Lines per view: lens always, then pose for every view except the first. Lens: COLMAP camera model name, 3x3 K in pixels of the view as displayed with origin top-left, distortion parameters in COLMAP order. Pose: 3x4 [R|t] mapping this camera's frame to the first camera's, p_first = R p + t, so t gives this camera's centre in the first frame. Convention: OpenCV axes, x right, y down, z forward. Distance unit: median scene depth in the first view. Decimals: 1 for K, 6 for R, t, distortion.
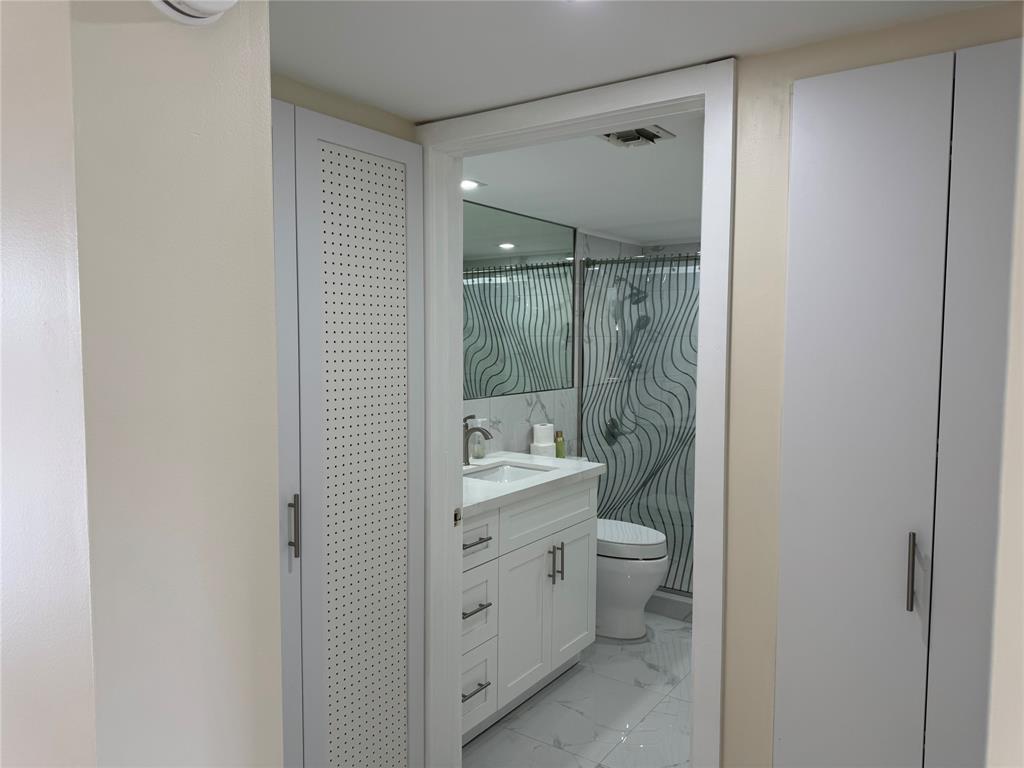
lens RADIAL K [[728.2, 0, 512.0], [0, 728.2, 384.0], [0, 0, 1]] dist [0.099809, -0.119068]
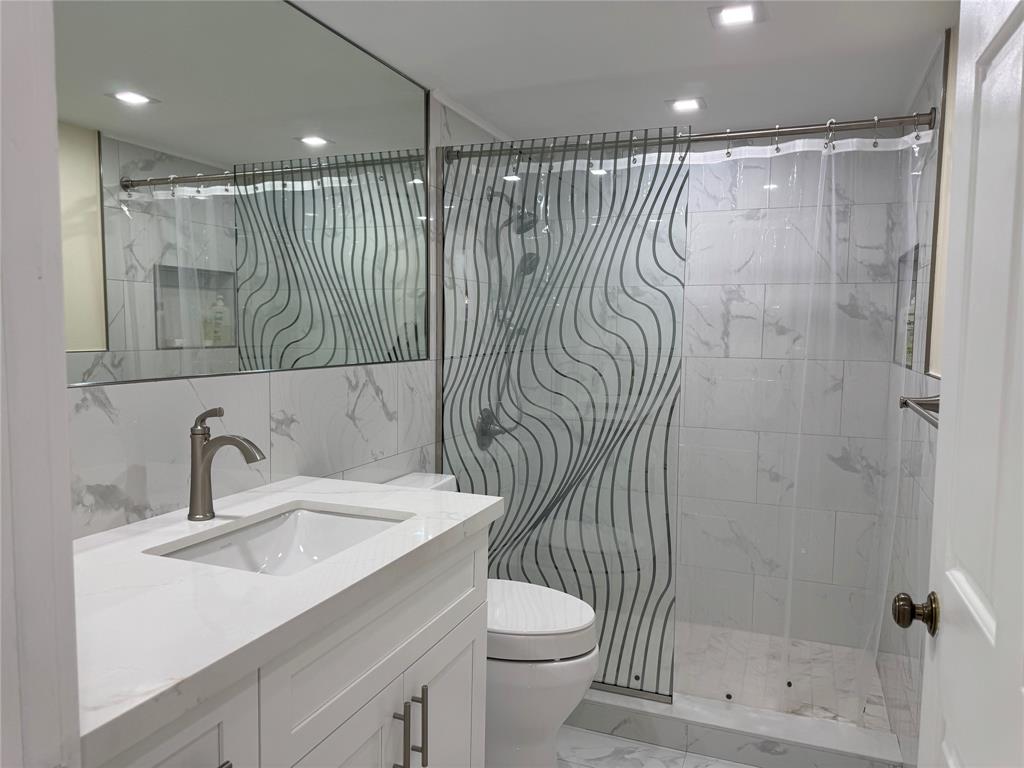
lens RADIAL K [[711.8, 0, 517.1], [0, 711.8, 382.8], [0, 0, 1]] dist [0.176737, -0.341867]
pose [[0.971756, -0.011402, 0.235712, 0.015068], [0.009398, 0.999910, 0.009622, 0.018867], [-0.235800, -0.007135, 0.971775, 0.402621]]
